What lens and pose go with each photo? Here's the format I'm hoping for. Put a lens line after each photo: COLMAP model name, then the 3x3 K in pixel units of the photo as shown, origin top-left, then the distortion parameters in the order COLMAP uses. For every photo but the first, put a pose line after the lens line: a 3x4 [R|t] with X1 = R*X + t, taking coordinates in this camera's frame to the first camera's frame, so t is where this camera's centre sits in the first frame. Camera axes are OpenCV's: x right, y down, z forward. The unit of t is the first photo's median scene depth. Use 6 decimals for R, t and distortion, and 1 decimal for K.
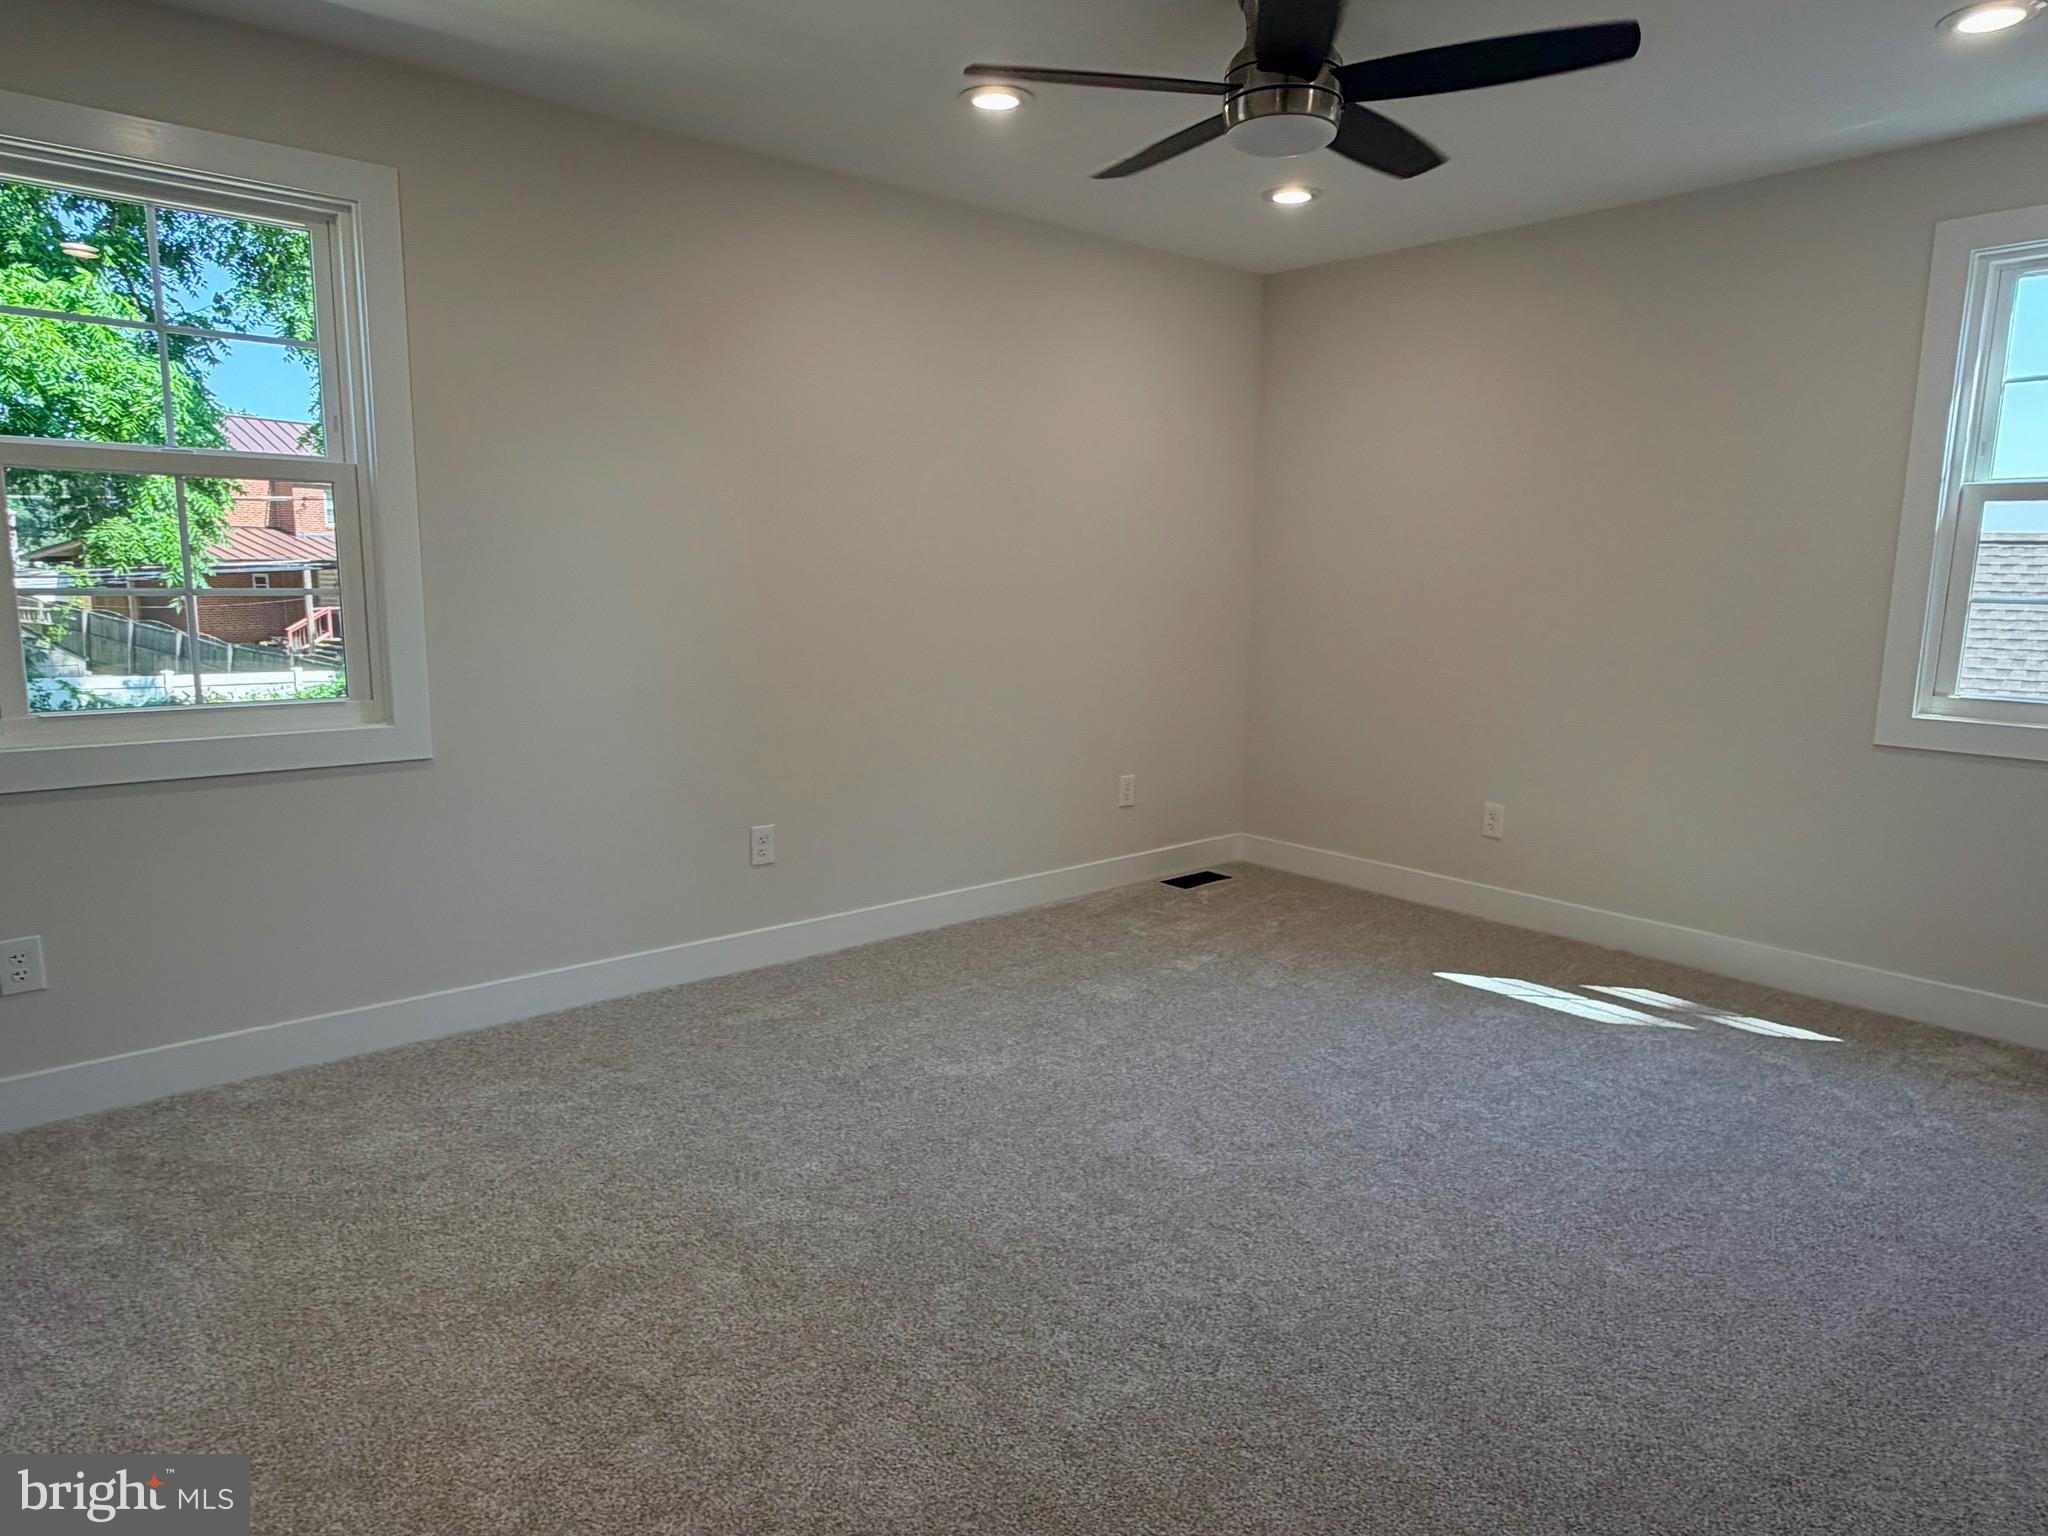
lens RADIAL K [[1255.3, 0, 1032.3], [0, 1255.3, 770.1], [0, 0, 1]] dist [-0.001684, 0.000834]
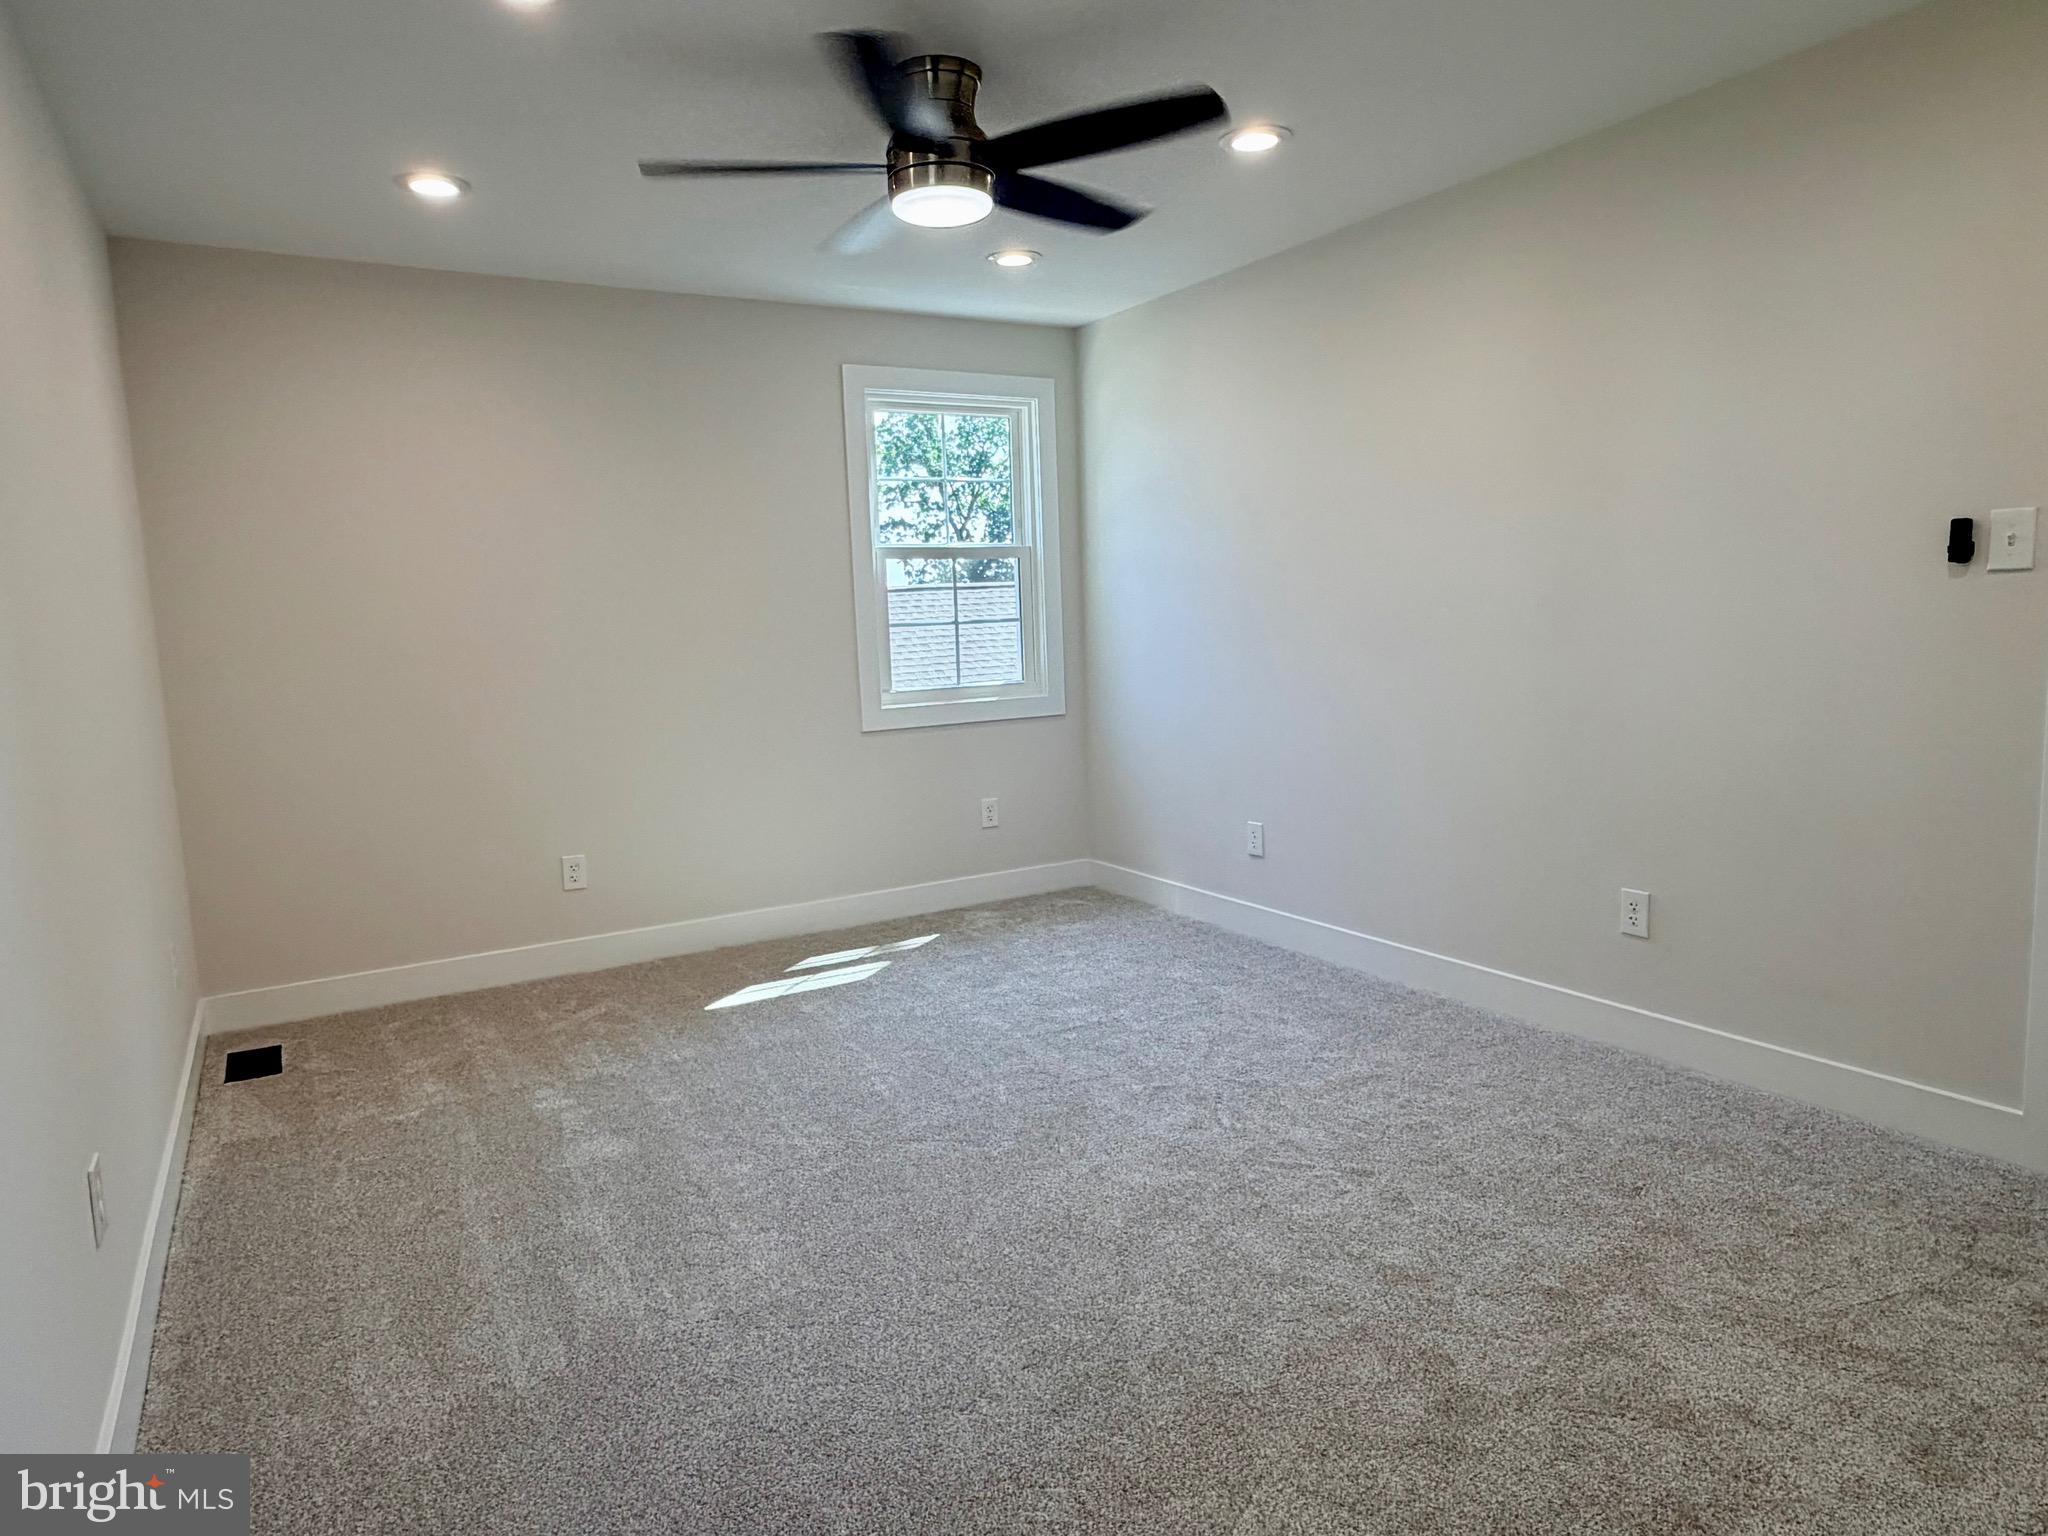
lens RADIAL K [[1255.3, 0, 1032.3], [0, 1255.3, 770.1], [0, 0, 1]] dist [-0.001684, 0.000834]
pose [[0.156169, -0.133376, 0.978684, -0.622821], [0.199373, 0.974703, 0.101020, -0.077376], [-0.967399, 0.179347, 0.178810, 0.548252]]
